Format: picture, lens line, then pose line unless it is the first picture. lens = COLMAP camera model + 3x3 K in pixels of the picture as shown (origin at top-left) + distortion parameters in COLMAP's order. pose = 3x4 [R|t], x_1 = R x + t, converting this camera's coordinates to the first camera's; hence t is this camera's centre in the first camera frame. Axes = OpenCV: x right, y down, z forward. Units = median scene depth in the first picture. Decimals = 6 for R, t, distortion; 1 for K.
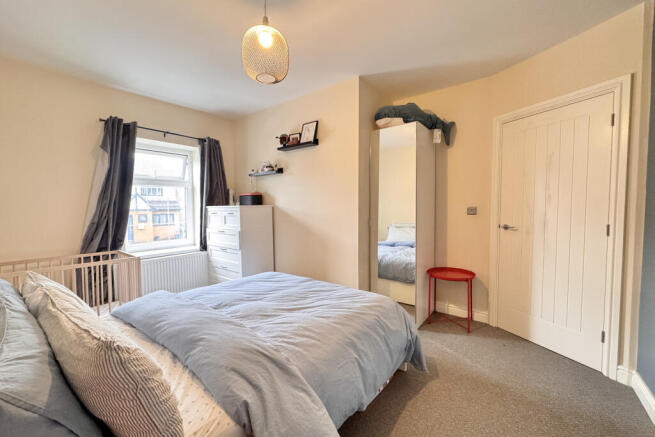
lens RADIAL K [[259.9, 0, 326.8], [0, 259.9, 217.3], [0, 0, 1]] dist [-0.003450, -0.000366]
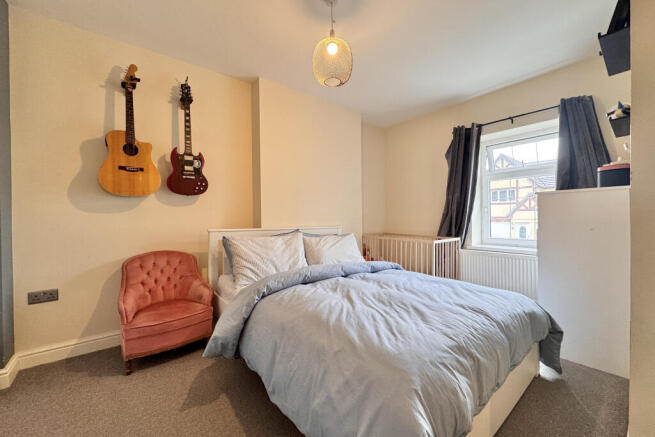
lens RADIAL K [[259.9, 0, 326.8], [0, 259.9, 217.3], [0, 0, 1]] dist [-0.003450, -0.000366]
pose [[-0.237371, 0.023761, -0.971129, 0.549587], [0.004506, 0.999717, 0.023359, 0.004192], [0.971409, 0.001169, -0.237411, 0.711639]]
